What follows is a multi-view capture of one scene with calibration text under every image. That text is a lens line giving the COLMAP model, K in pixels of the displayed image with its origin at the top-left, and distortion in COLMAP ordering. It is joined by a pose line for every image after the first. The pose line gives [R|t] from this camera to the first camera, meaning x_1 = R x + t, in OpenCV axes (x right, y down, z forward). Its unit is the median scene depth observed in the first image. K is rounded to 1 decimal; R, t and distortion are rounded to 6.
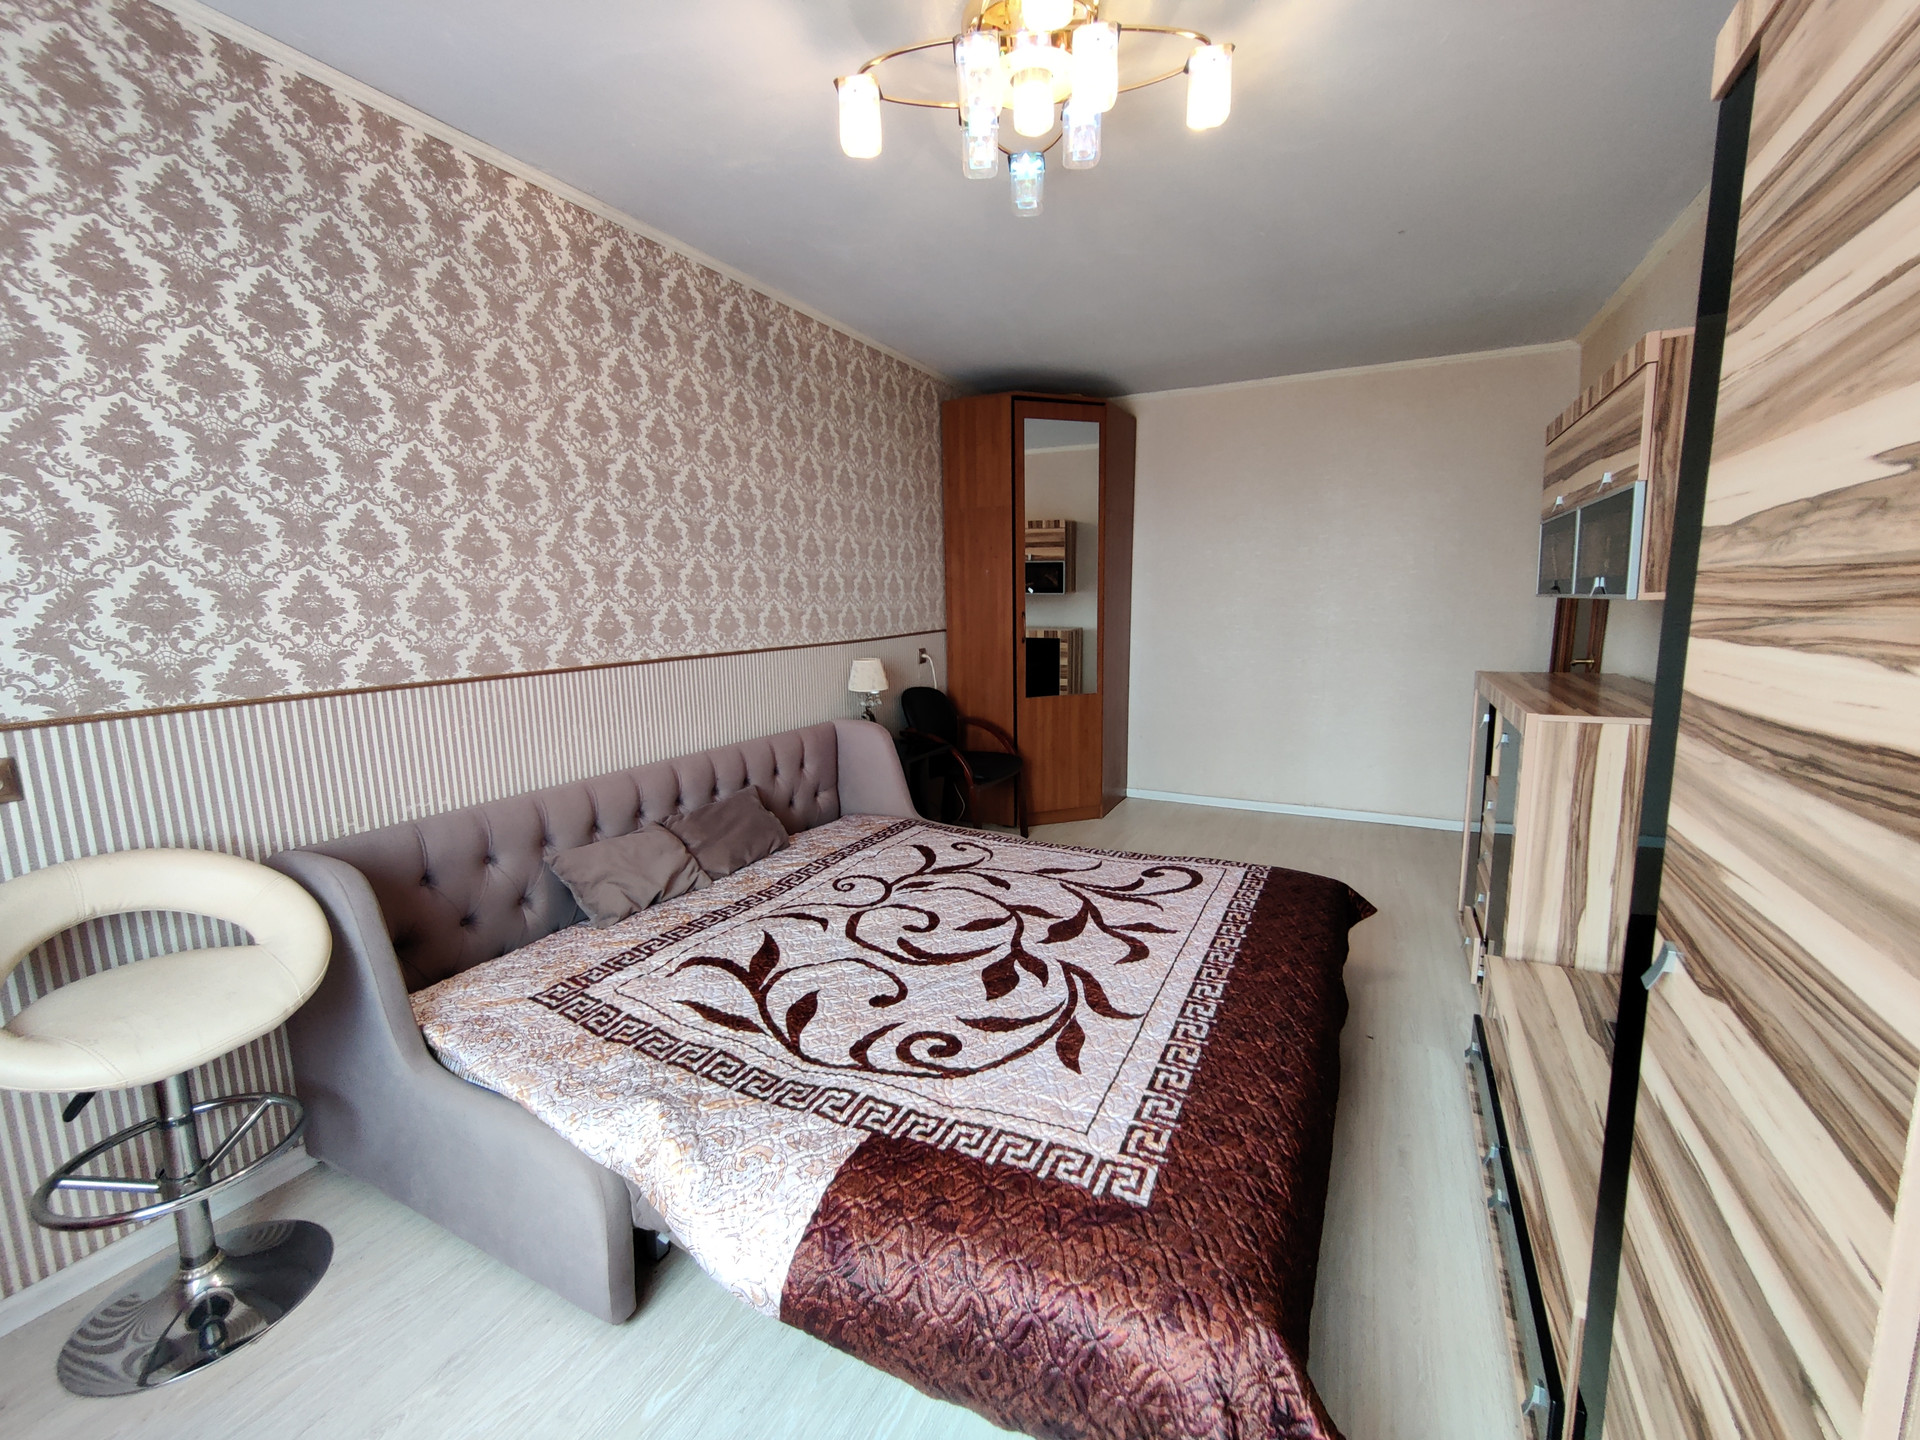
lens RADIAL K [[787.2, 0, 972.4], [0, 787.2, 723.0], [0, 0, 1]] dist [-0.010214, -0.000431]
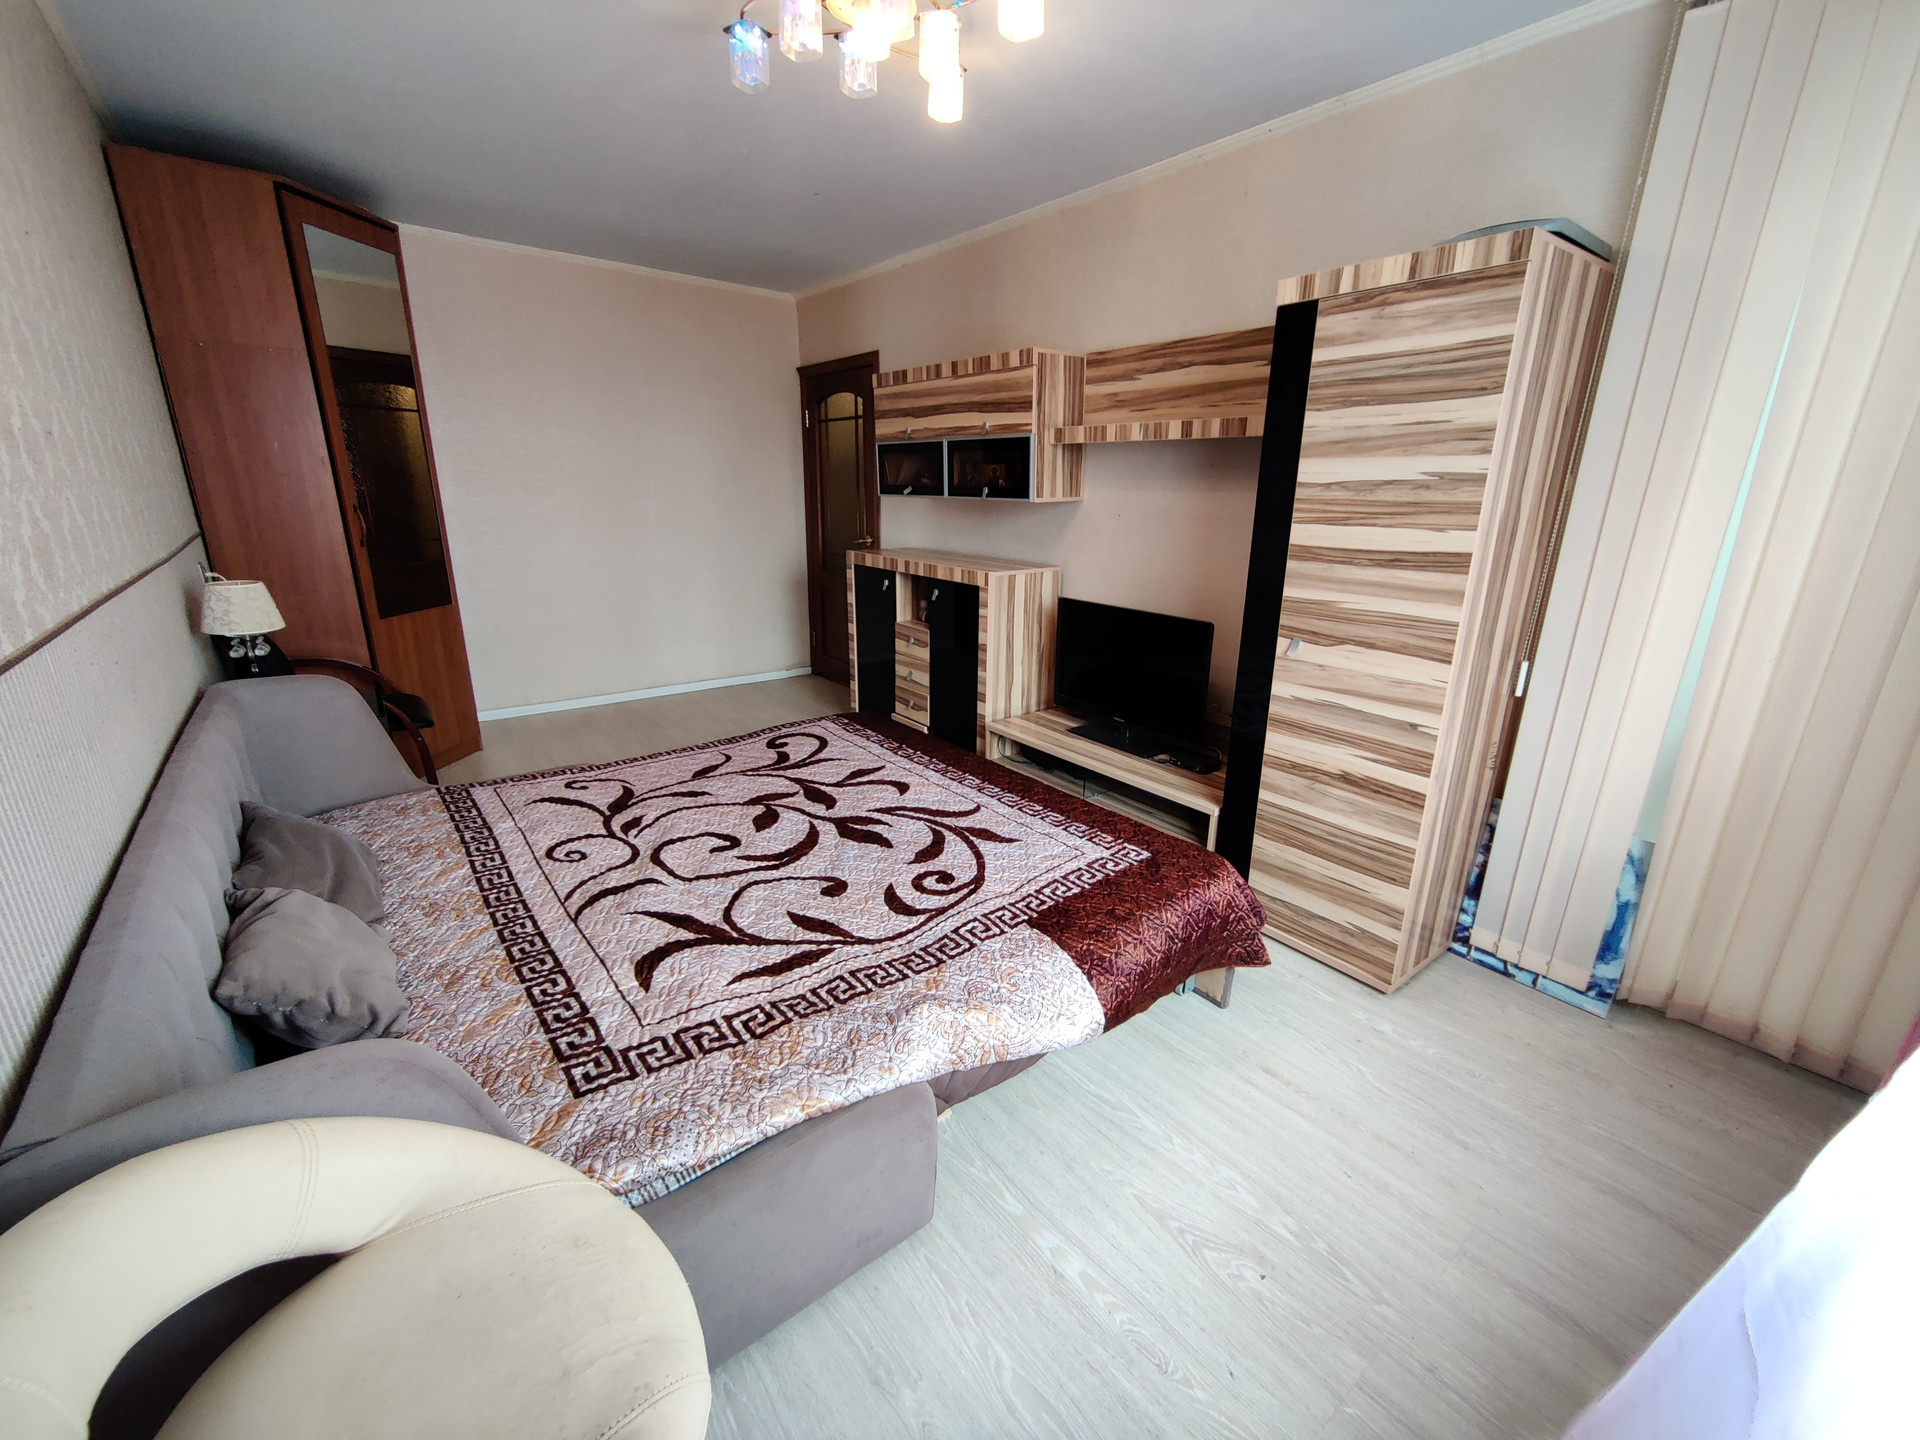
lens RADIAL K [[787.2, 0, 967.8], [0, 787.2, 723.0], [0, 0, 1]] dist [-0.010214, -0.000431]
pose [[0.409144, -0.242072, 0.879774, -0.806072], [0.118771, 0.970093, 0.211689, -0.057661], [-0.904707, 0.017880, 0.425660, 0.339470]]
